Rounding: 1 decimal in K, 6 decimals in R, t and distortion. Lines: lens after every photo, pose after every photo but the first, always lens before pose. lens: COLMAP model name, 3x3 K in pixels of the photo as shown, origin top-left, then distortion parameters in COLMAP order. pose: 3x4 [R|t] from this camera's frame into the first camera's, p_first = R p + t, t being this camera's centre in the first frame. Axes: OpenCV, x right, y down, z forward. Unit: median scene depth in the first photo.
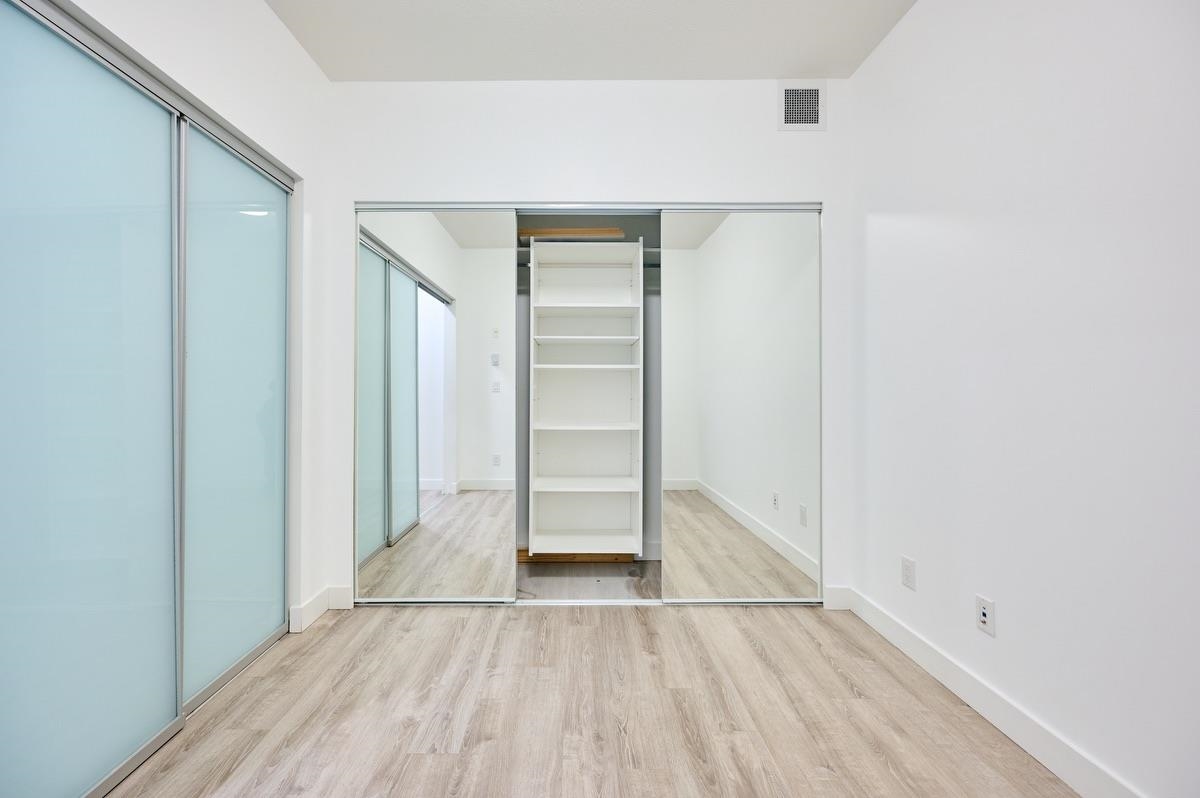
lens RADIAL K [[486.8, 0, 574.8], [0, 486.8, 387.2], [0, 0, 1]] dist [0.000739, 0.000017]
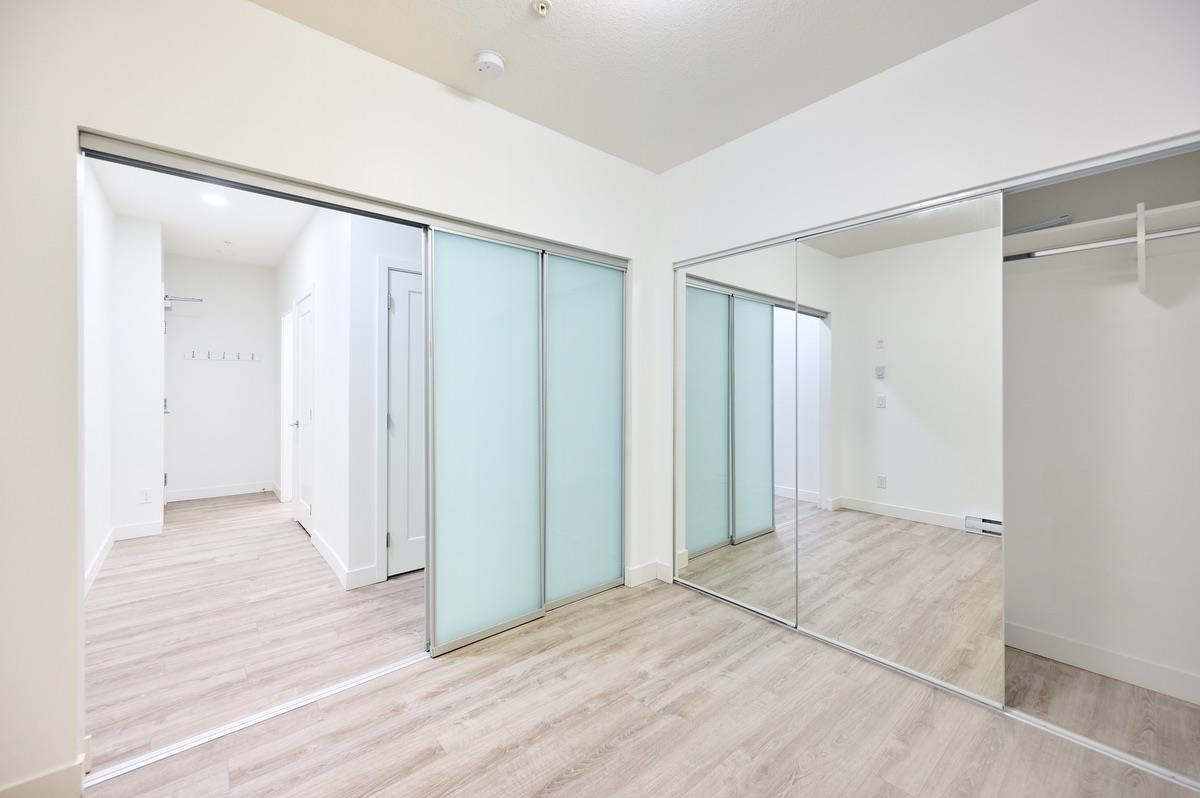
lens RADIAL K [[475.7, 0, 601.4], [0, 475.7, 394.2], [0, 0, 1]] dist [0.000796, -0.000005]
pose [[0.652109, 0.007909, -0.758084, 0.417920], [0.001916, 0.999925, 0.012080, -0.065550], [0.758123, -0.009329, 0.652045, 0.061265]]
